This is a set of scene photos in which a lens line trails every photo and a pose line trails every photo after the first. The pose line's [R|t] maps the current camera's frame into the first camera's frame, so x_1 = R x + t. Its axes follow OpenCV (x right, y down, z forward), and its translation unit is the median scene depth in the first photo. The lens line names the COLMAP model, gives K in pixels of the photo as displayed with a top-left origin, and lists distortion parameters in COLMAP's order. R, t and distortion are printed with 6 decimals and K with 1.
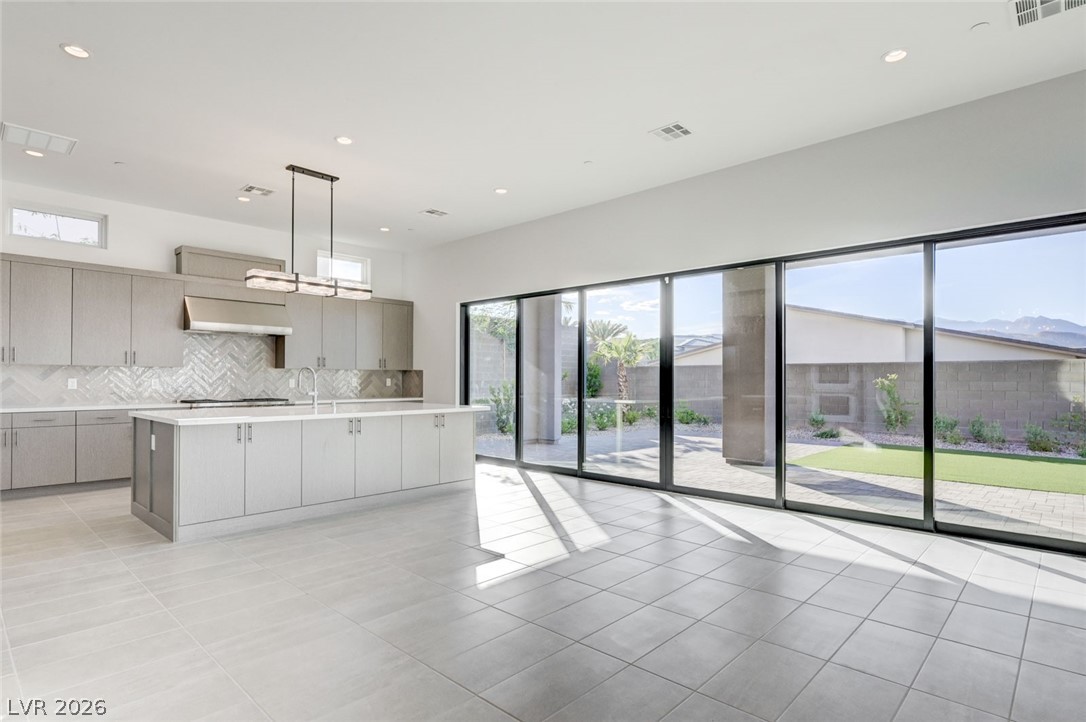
lens RADIAL K [[567.0, 0, 546.6], [0, 567.0, 373.1], [0, 0, 1]] dist [-0.001958, -0.000114]
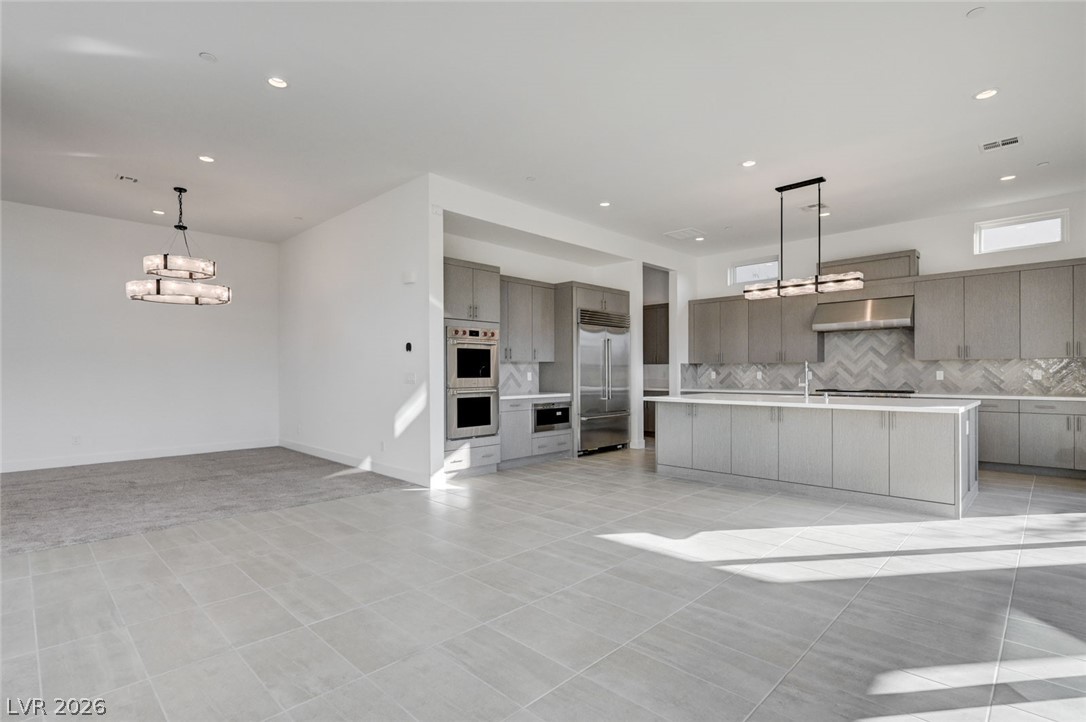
lens RADIAL K [[514.5, 0, 547.8], [0, 514.5, 375.3], [0, 0, 1]] dist [-0.002036, -0.000288]
pose [[-0.011136, 0.002727, -0.999934, 0.462325], [0.017209, 0.999849, 0.002535, 0.005301], [0.999790, -0.017179, -0.011182, 0.401863]]
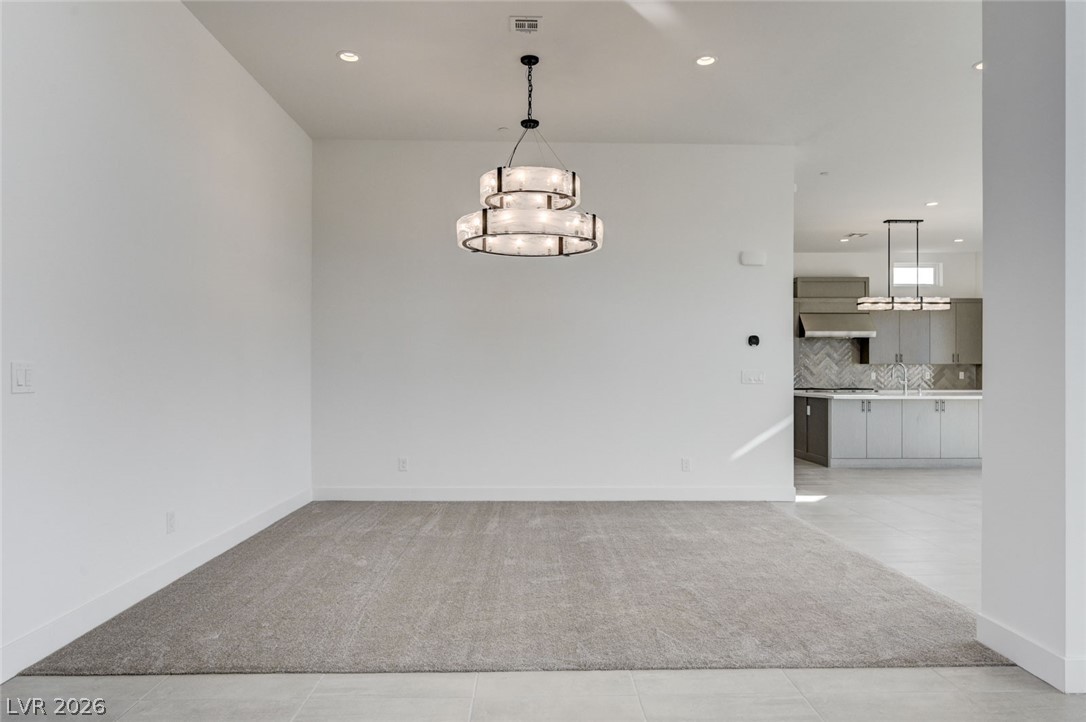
lens RADIAL K [[697.4, 0, 541.2], [0, 697.4, 374.1], [0, 0, 1]] dist [0.004292, 0.001616]
pose [[0.698811, -0.001030, -0.715305, 0.140389], [0.008988, 0.999933, 0.007341, -0.003857], [0.715250, -0.011559, 0.698773, -0.623235]]
